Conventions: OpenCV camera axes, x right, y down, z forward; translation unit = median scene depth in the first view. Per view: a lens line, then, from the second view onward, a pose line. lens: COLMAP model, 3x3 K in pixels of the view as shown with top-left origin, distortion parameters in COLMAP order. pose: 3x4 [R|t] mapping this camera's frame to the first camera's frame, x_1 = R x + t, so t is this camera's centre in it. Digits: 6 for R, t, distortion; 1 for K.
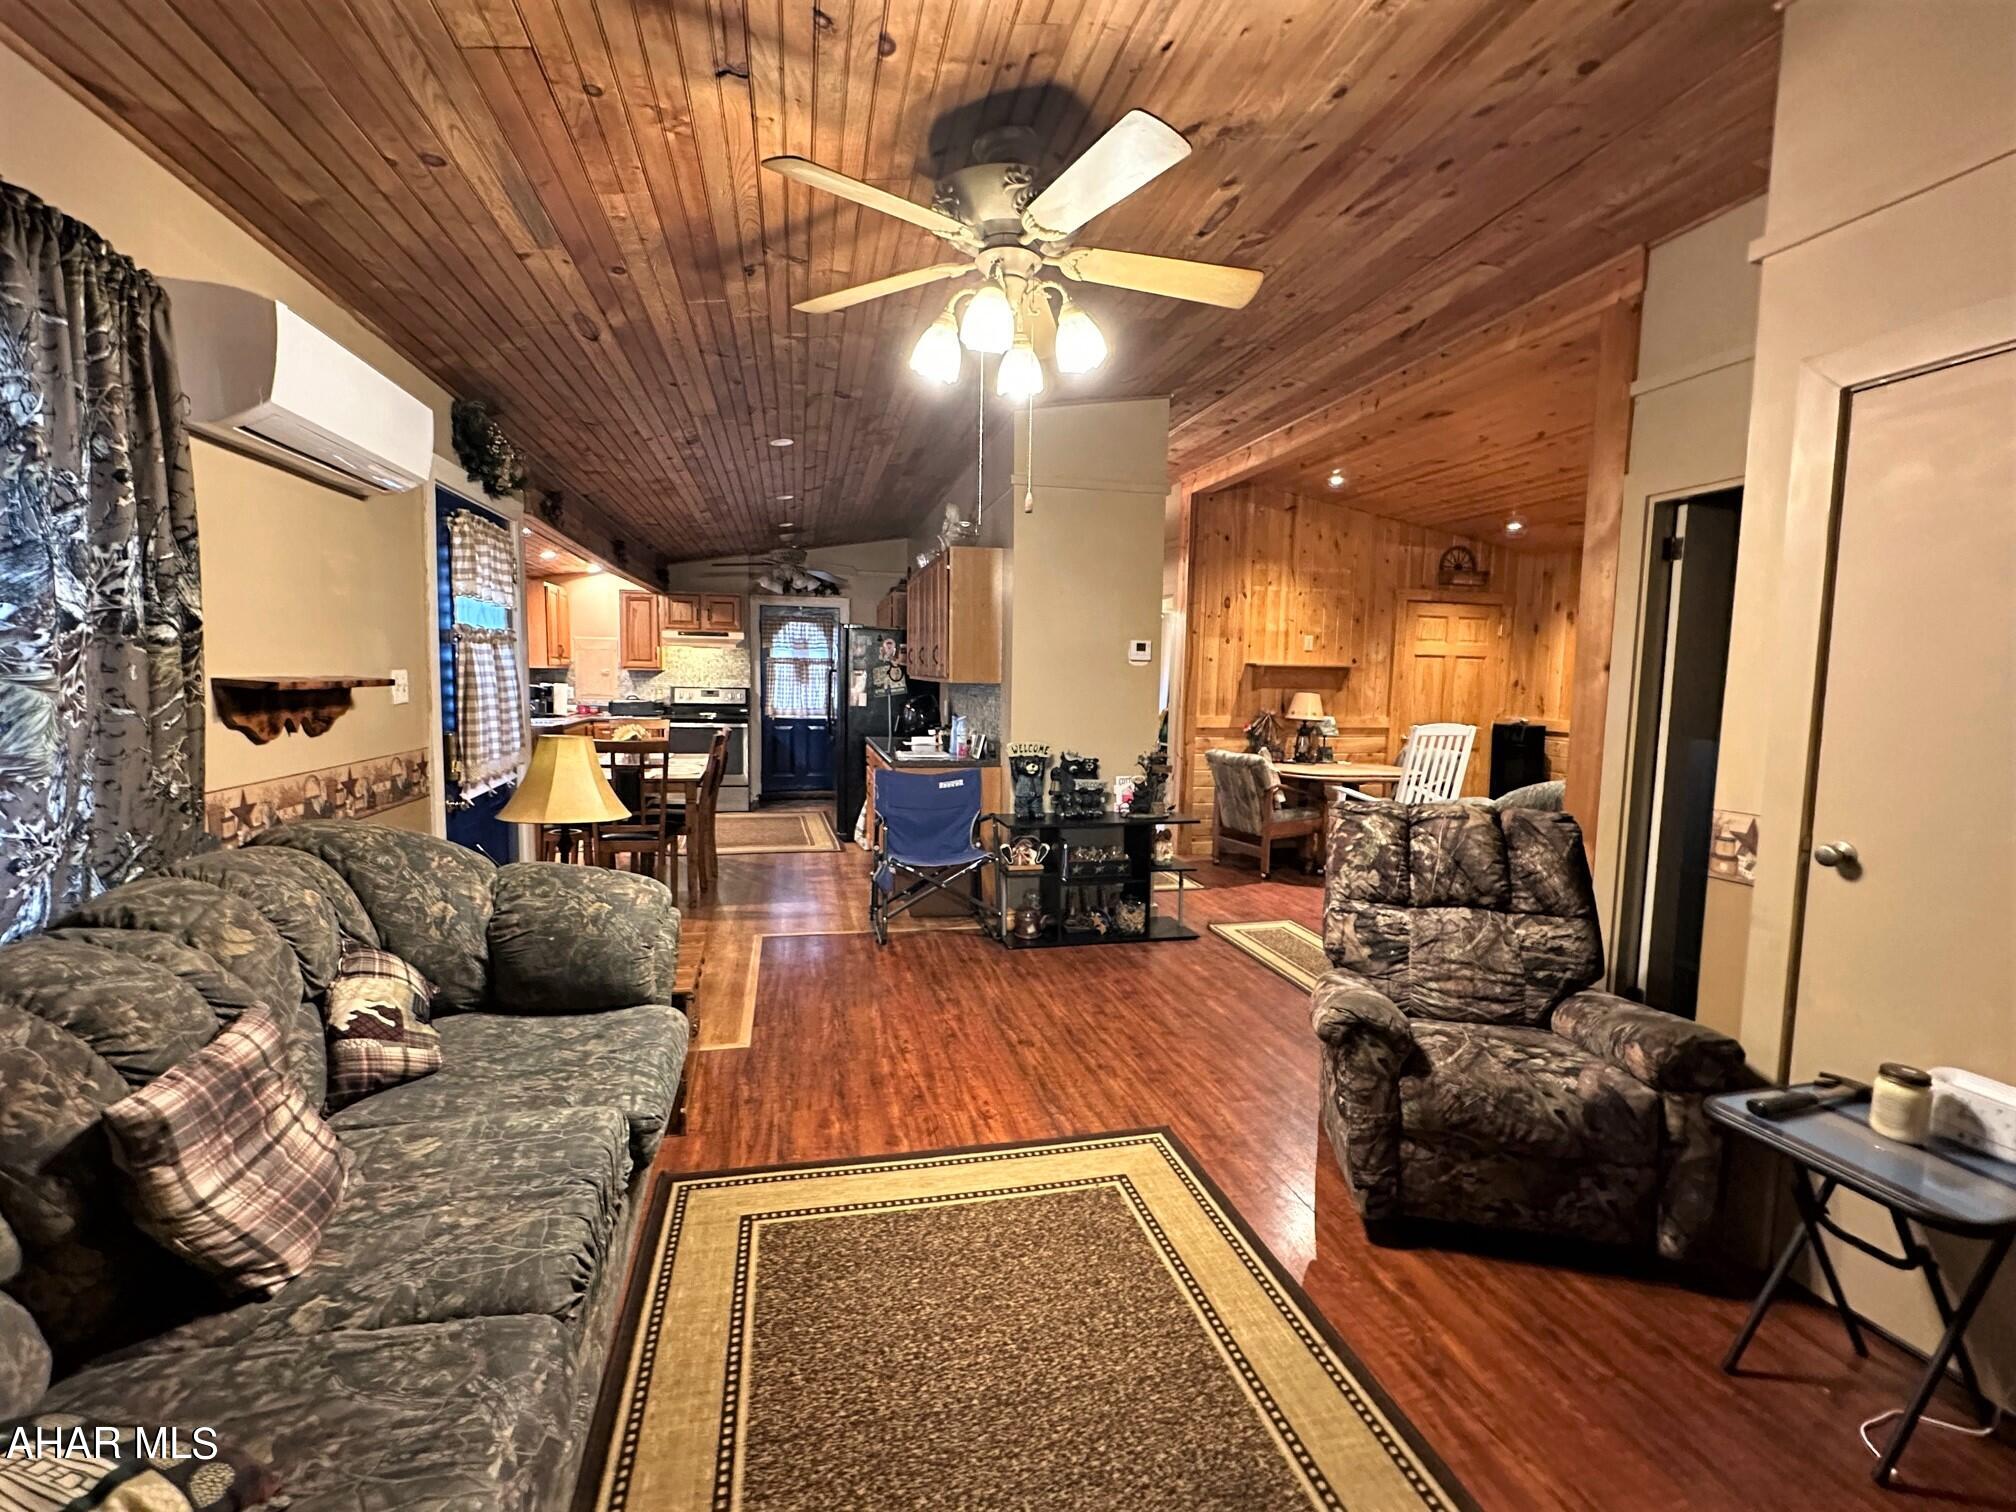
lens RADIAL K [[882.9, 0, 1007.0], [0, 882.9, 757.7], [0, 0, 1]] dist [-0.001515, 0.000071]
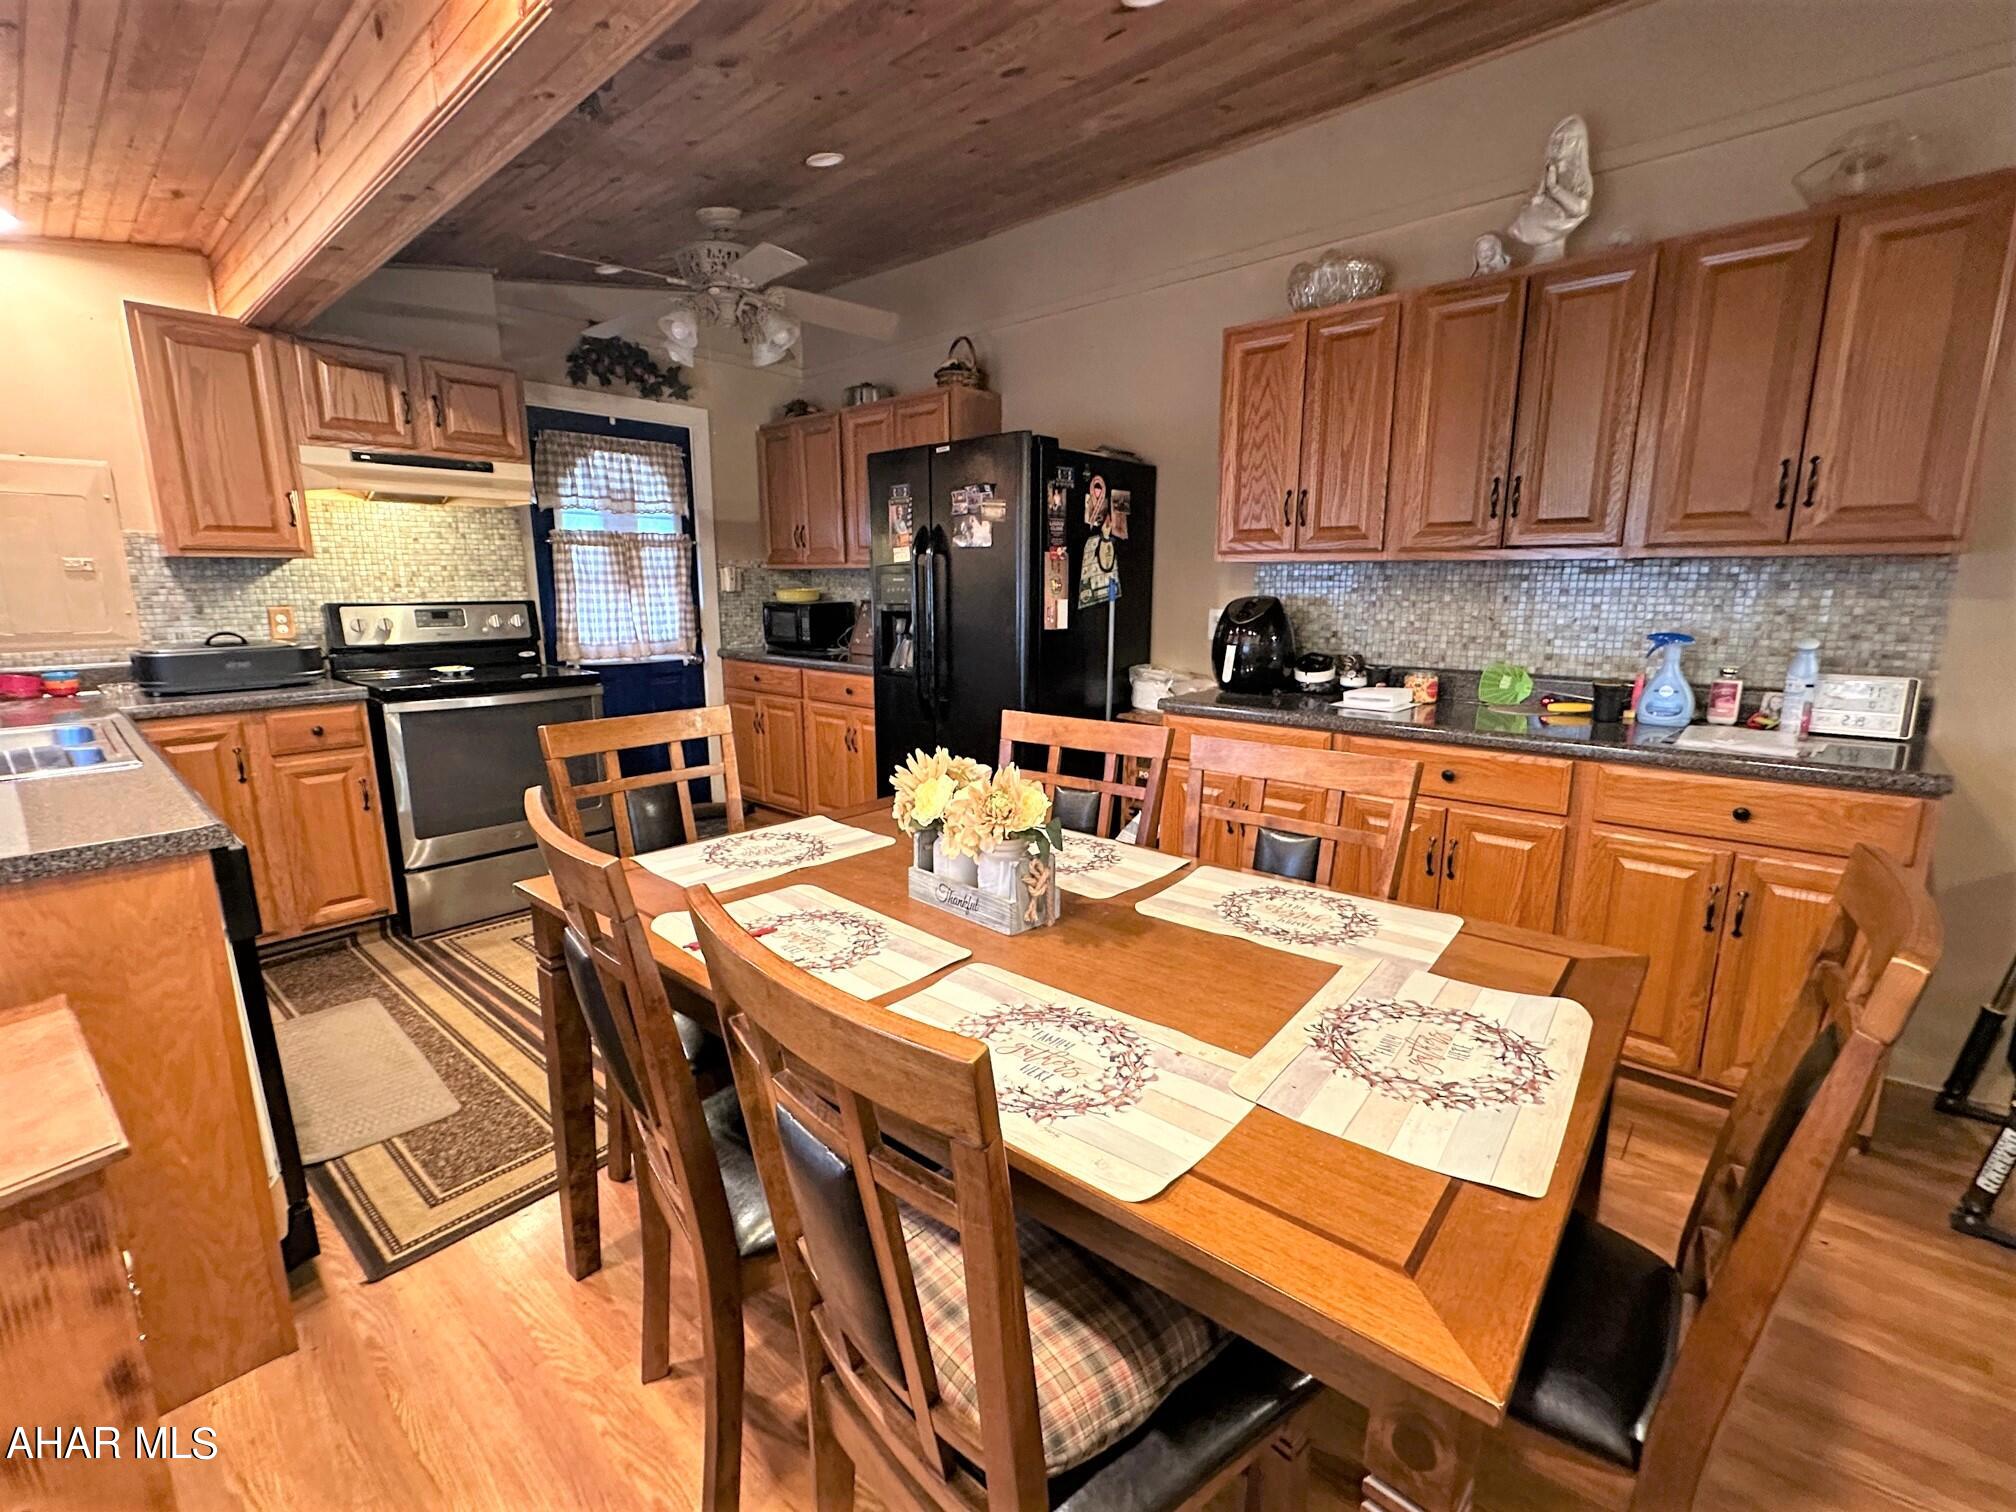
lens RADIAL K [[882.9, 0, 1007.0], [0, 882.9, 757.7], [0, 0, 1]] dist [-0.001515, 0.000071]
pose [[0.821649, -0.131489, 0.554620, -0.434967], [0.071320, 0.989098, 0.128837, -0.052374], [-0.565514, -0.066303, 0.822069, 0.631402]]
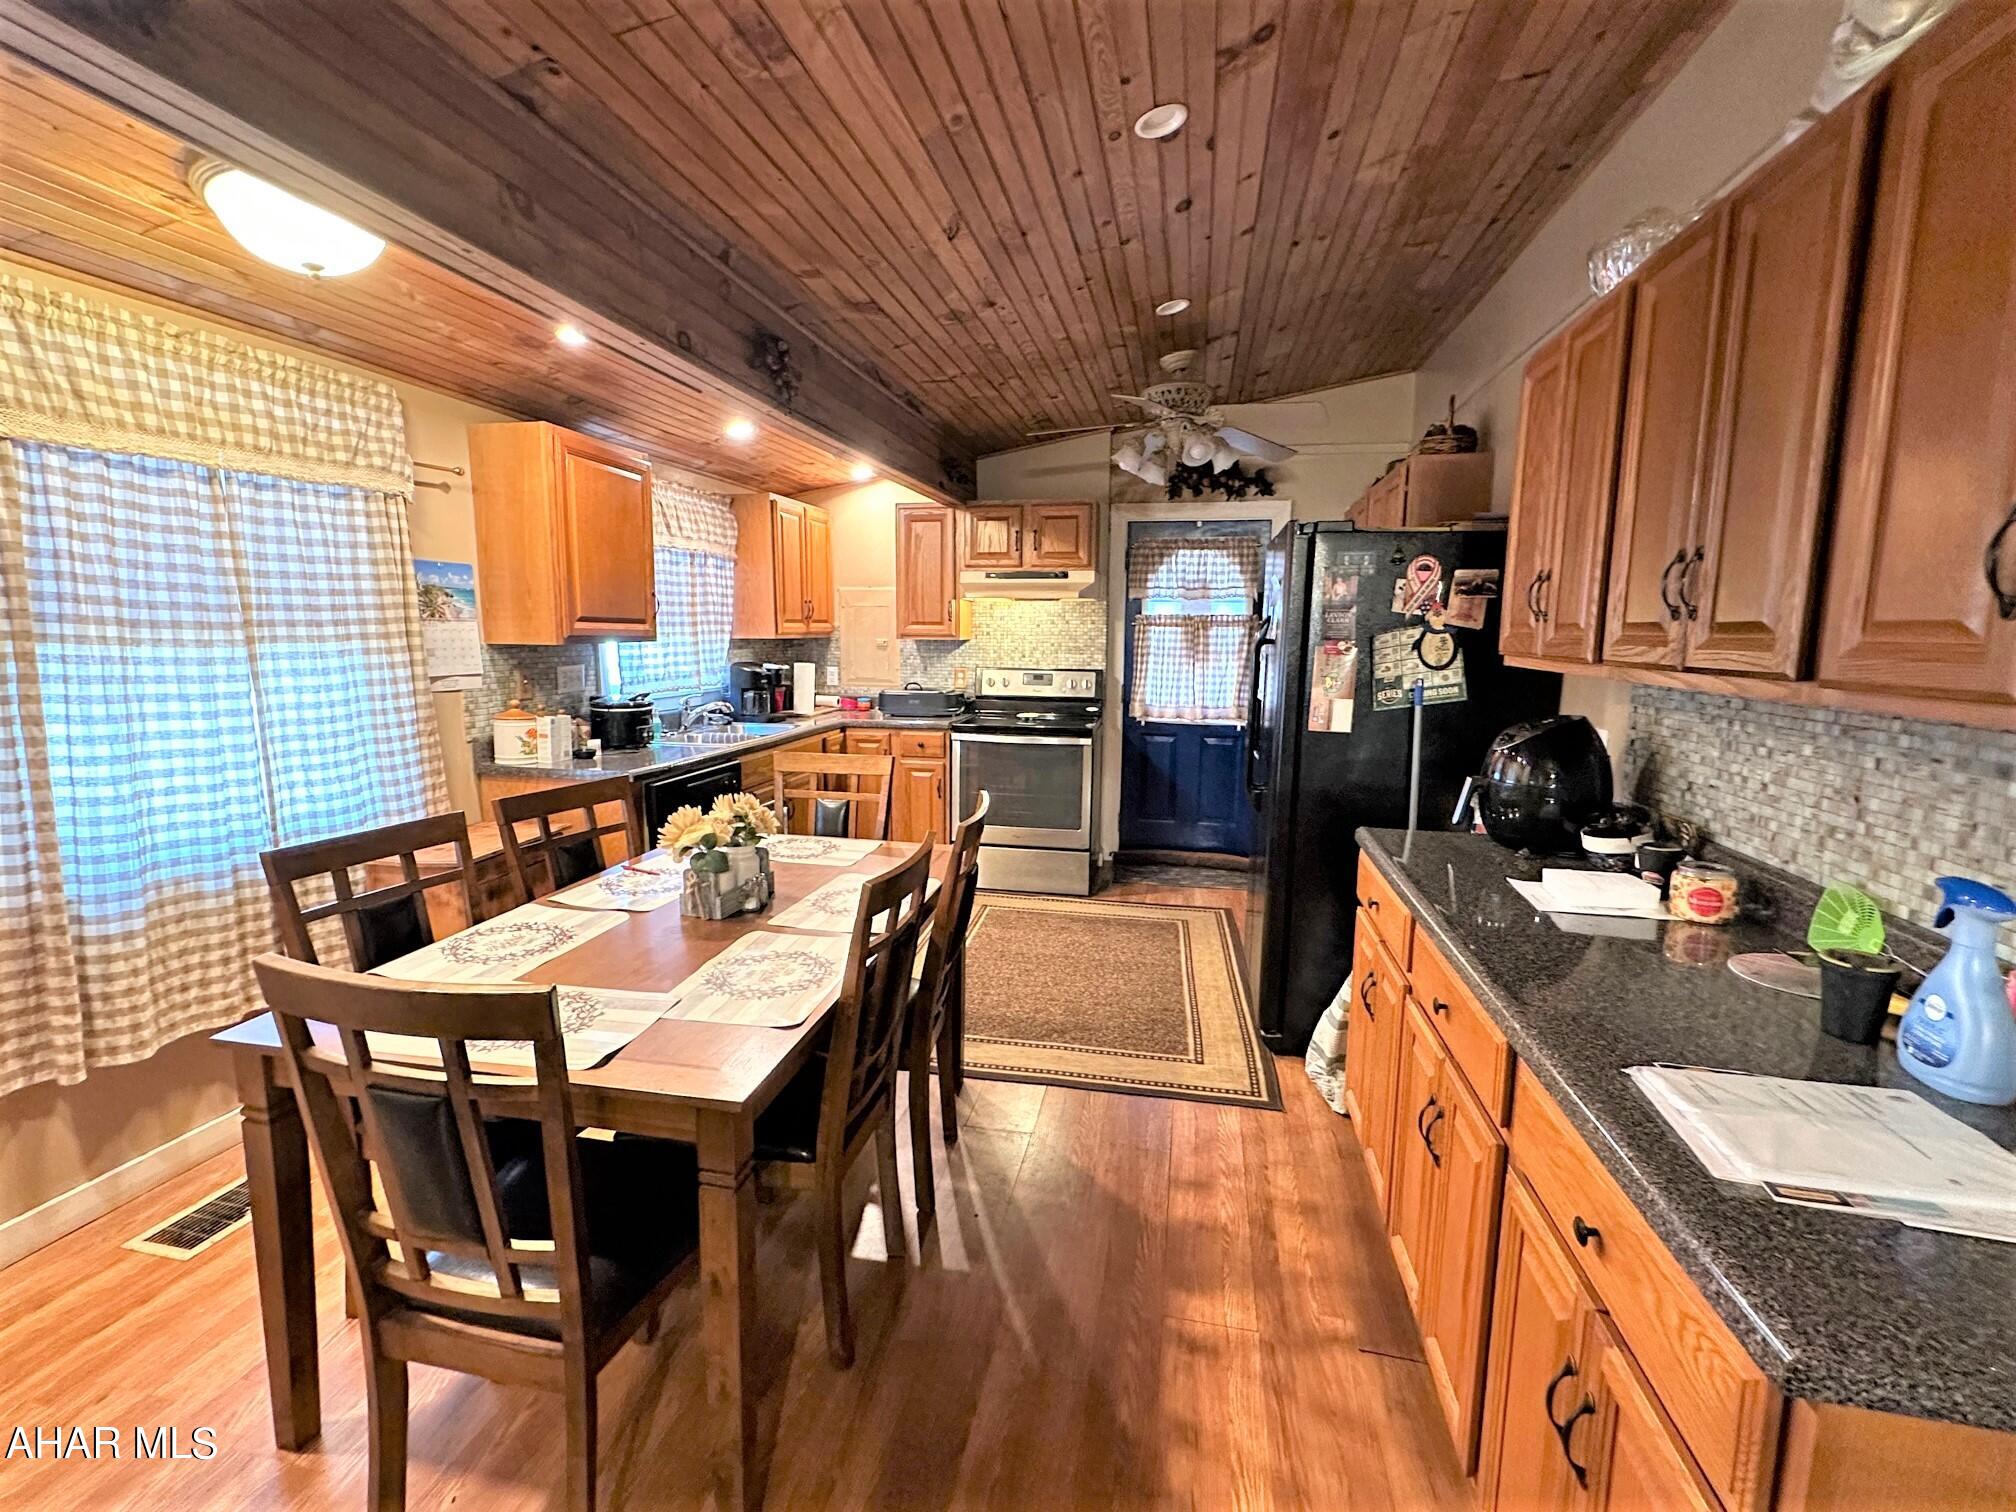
lens RADIAL K [[882.9, 0, 1007.0], [0, 882.9, 757.7], [0, 0, 1]] dist [-0.001515, 0.000071]
pose [[0.903022, 0.050815, -0.426579, -0.127340], [-0.032486, 0.998214, 0.050140, -0.060668], [0.428365, -0.031420, 0.903059, 0.568665]]
